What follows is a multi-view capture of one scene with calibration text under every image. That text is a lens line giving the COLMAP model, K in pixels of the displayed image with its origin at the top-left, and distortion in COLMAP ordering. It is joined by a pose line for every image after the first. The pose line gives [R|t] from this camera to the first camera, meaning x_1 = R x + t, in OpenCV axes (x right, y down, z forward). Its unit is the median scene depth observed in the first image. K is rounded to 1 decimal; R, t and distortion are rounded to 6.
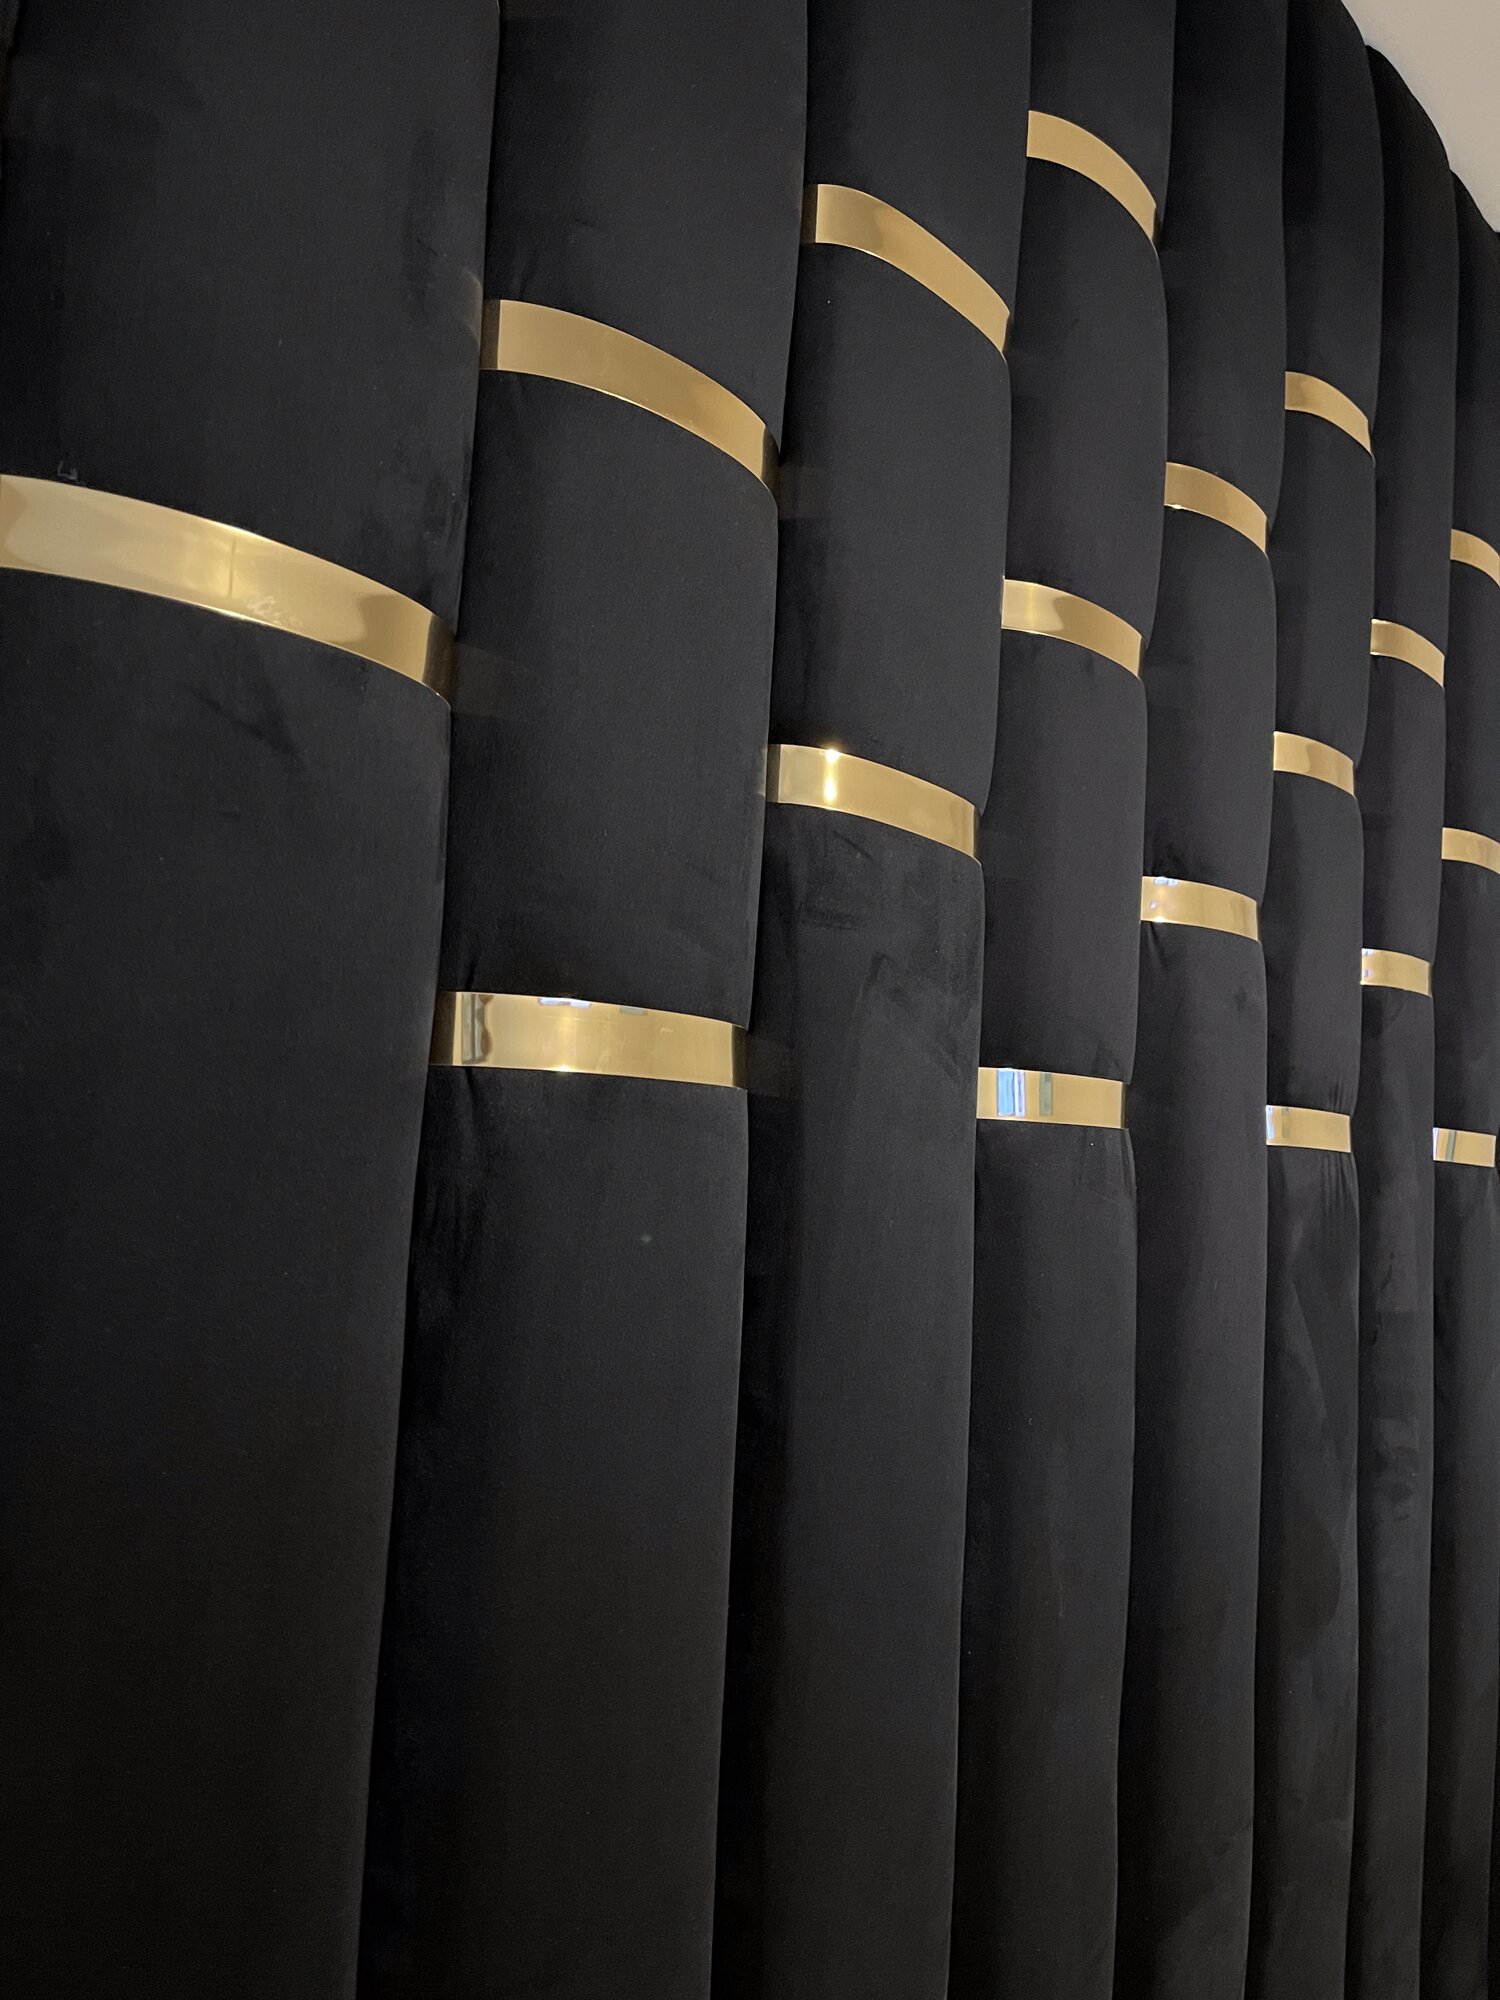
lens RADIAL K [[1503.1, 0, 750.0], [0, 1503.1, 1000.0], [0, 0, 1]] dist [0.083571, -0.118117]
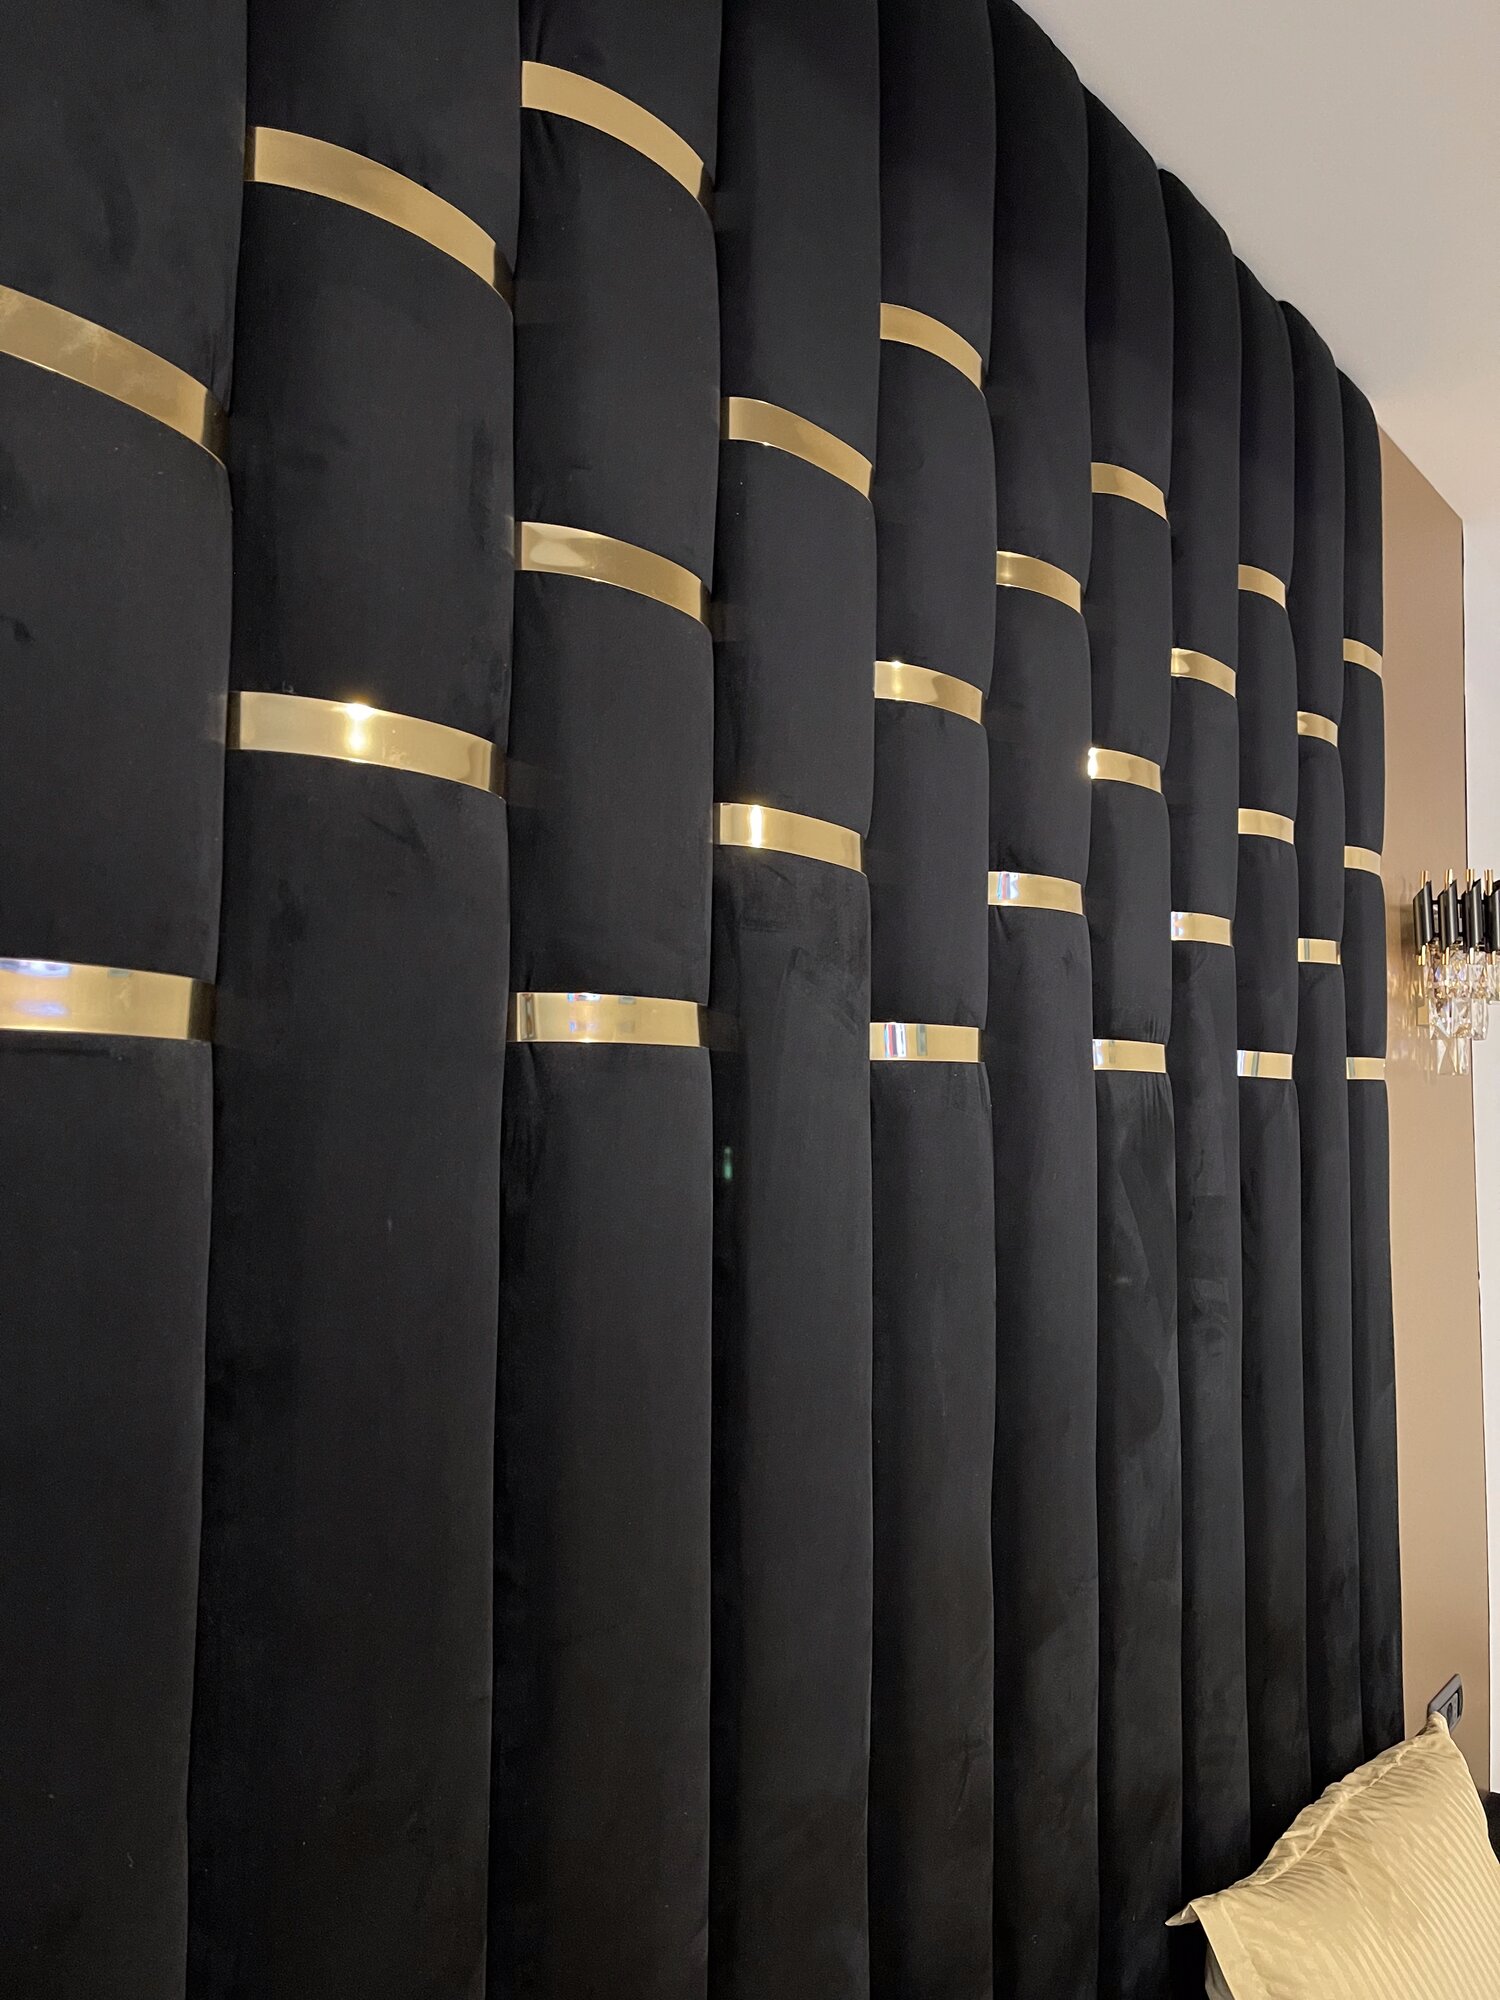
lens RADIAL K [[1503.1, 0, 750.0], [0, 1503.1, 1000.0], [0, 0, 1]] dist [0.083571, -0.118117]
pose [[0.997462, -0.042389, 0.057202, -0.033323], [0.040399, 0.998552, 0.035512, -0.027806], [-0.058625, -0.033111, 0.997731, -0.339928]]
